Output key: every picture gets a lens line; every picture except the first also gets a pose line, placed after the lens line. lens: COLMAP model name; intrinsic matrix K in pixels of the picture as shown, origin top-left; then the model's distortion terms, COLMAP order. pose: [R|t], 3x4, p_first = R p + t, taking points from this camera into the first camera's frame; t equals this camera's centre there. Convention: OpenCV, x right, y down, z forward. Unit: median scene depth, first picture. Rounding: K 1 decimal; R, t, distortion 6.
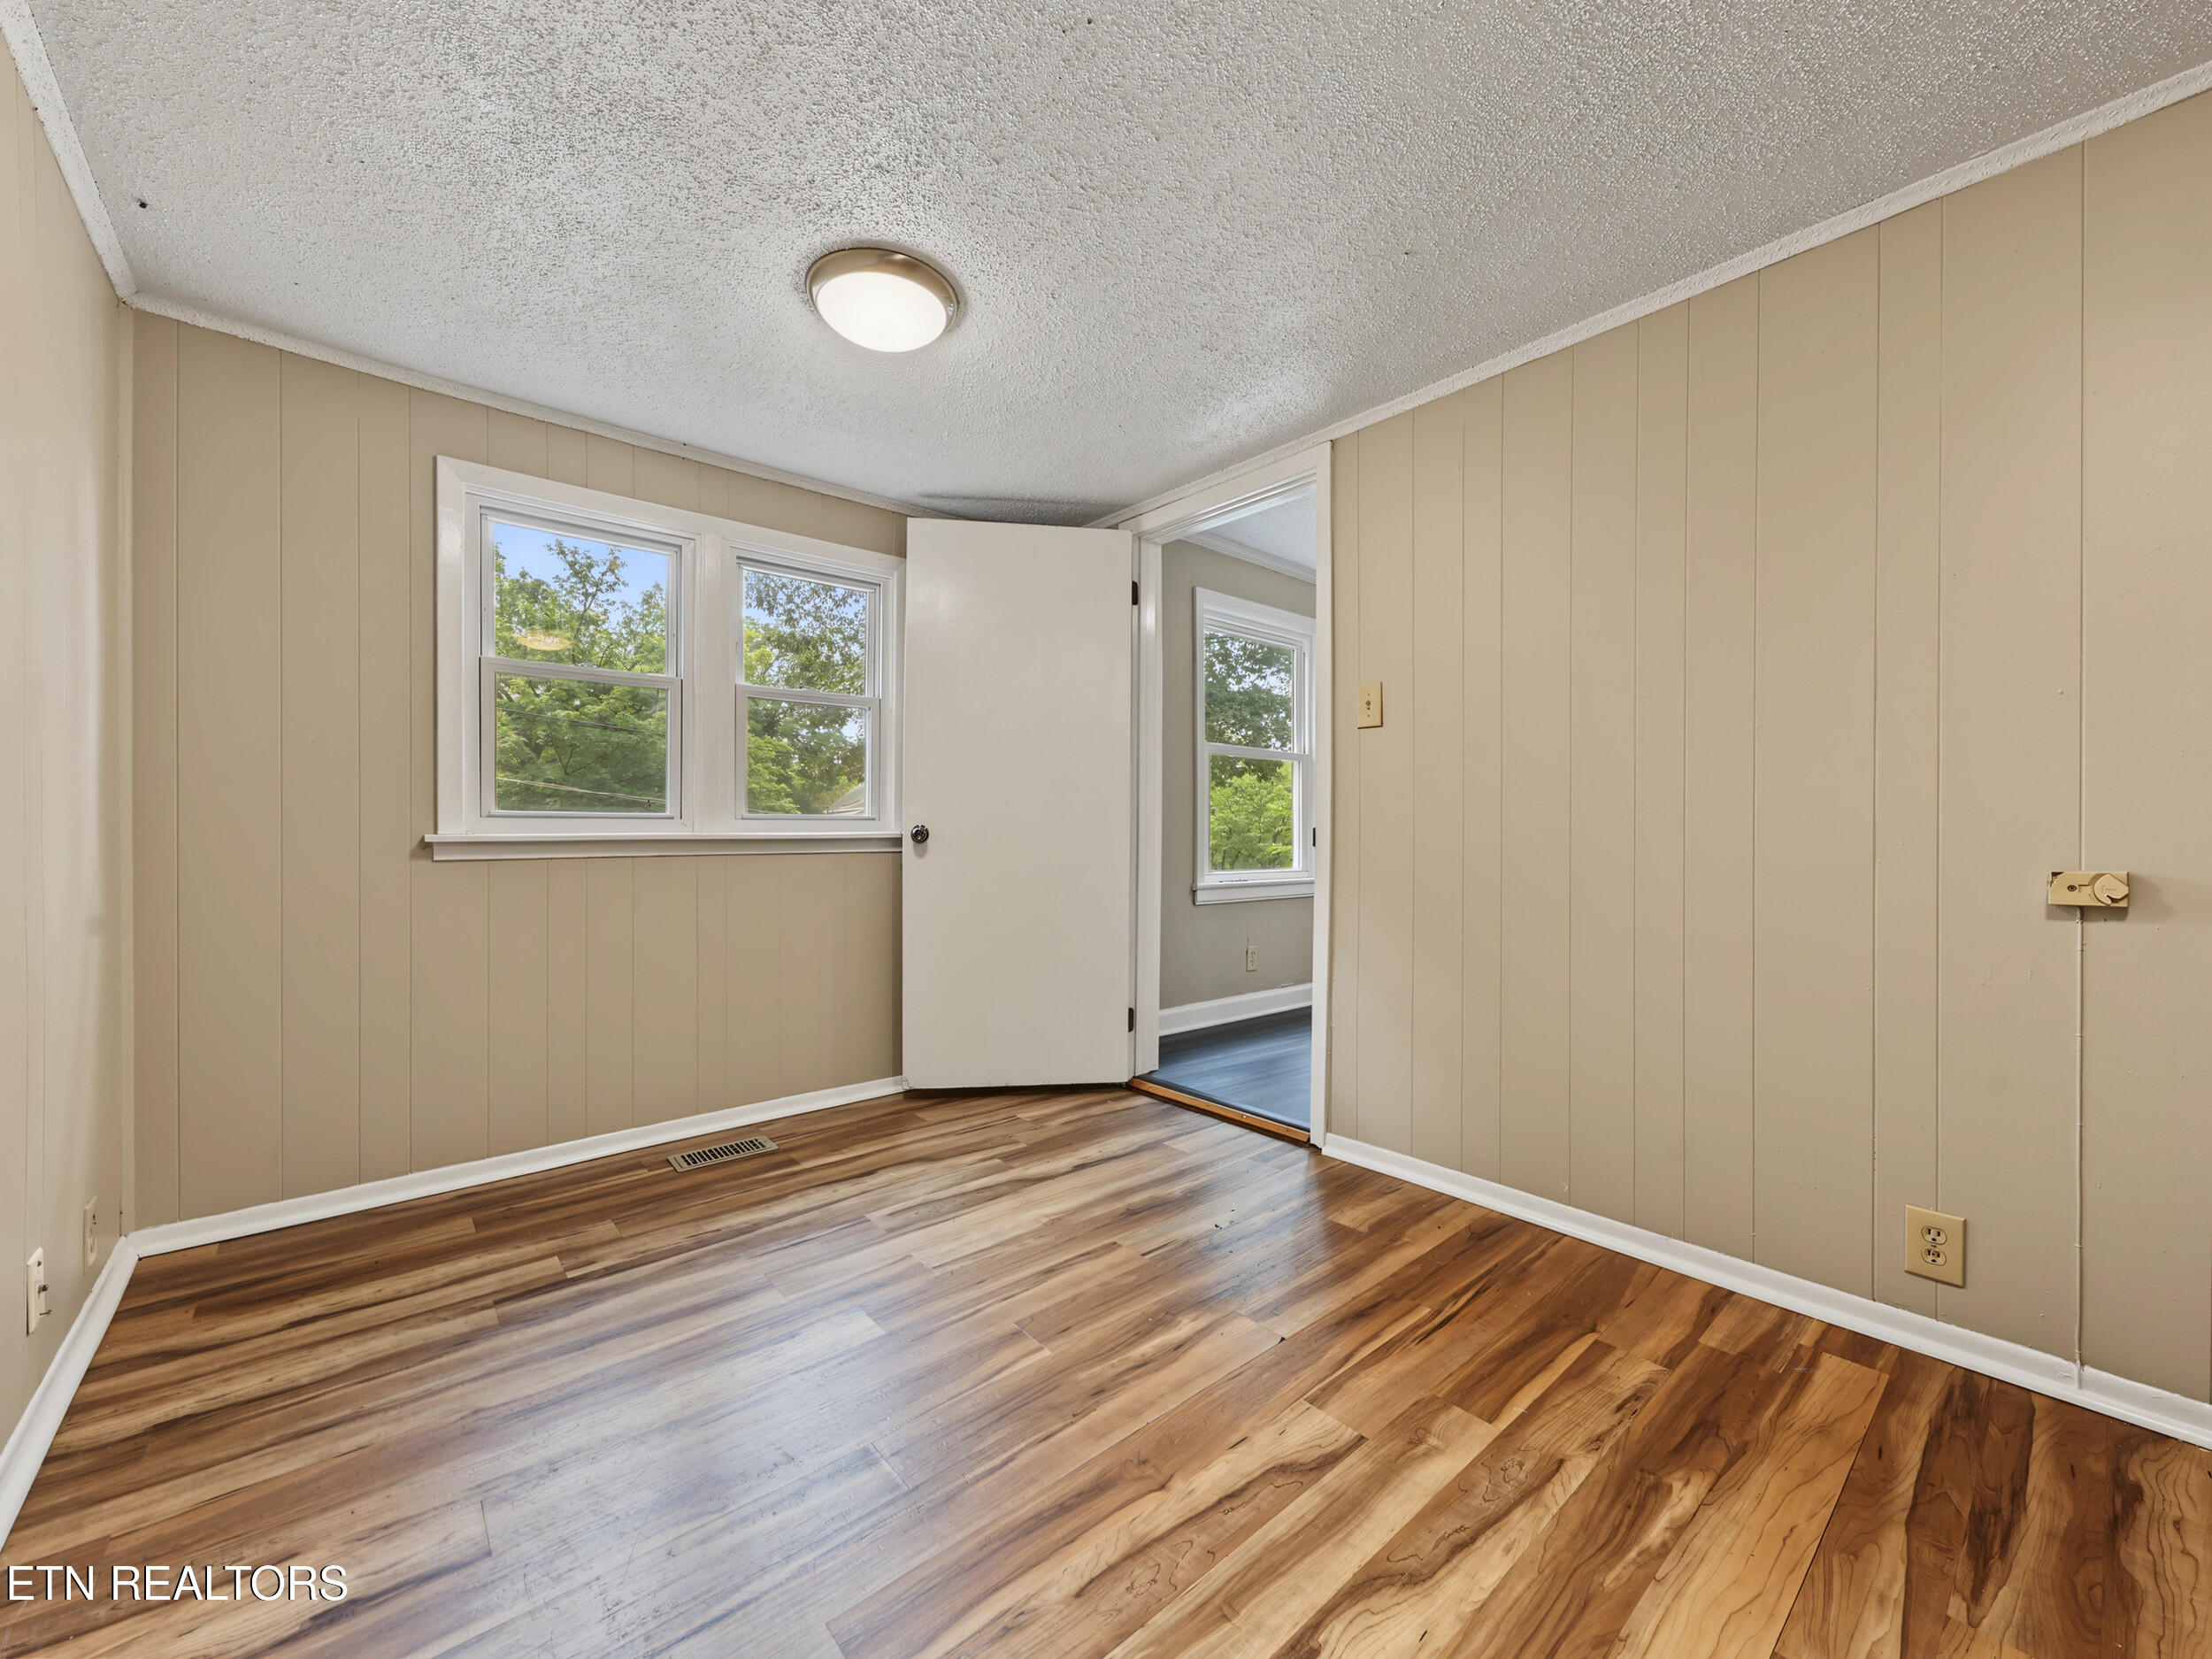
lens RADIAL K [[876.5, 0, 1096.6], [0, 876.5, 833.5], [0, 0, 1]] dist [-0.014206, 0.008037]
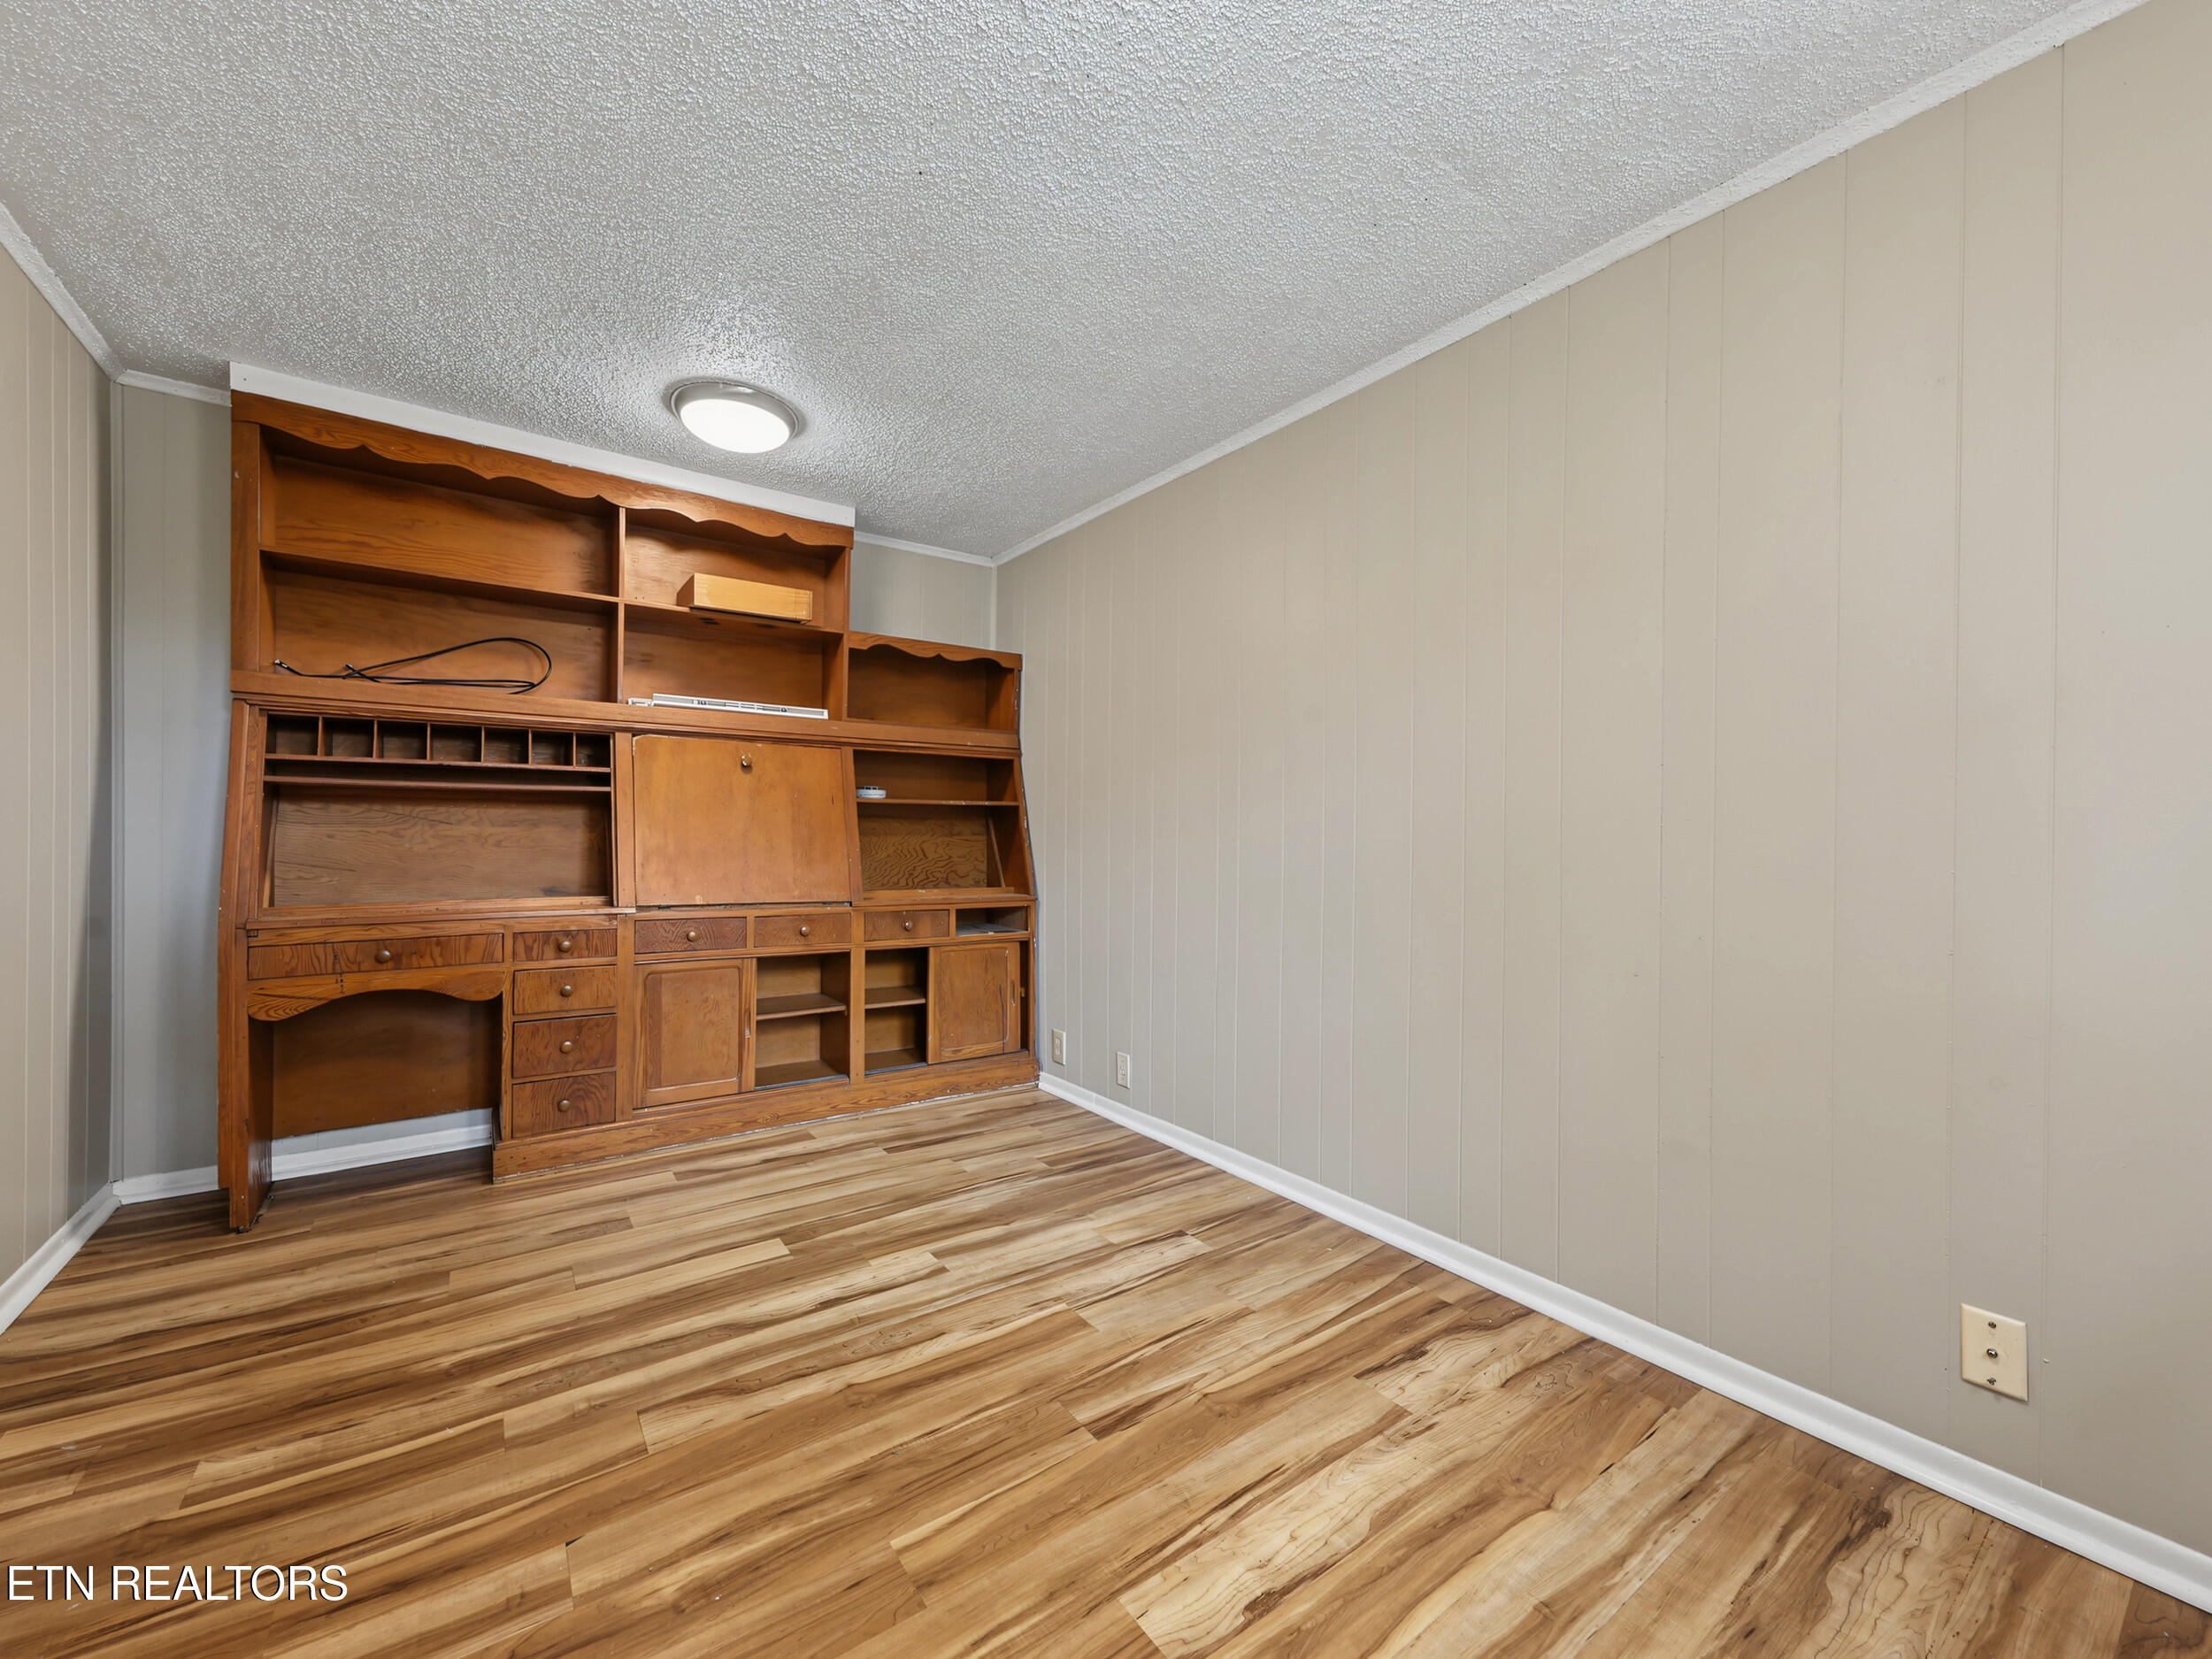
lens RADIAL K [[876.5, 0, 1096.6], [0, 876.5, 833.5], [0, 0, 1]] dist [-0.014206, 0.008037]
pose [[-0.996220, -0.013262, 0.085852, -0.323828], [-0.013021, 0.999910, 0.003375, -0.023163], [-0.085889, 0.002244, -0.996302, 1.965989]]
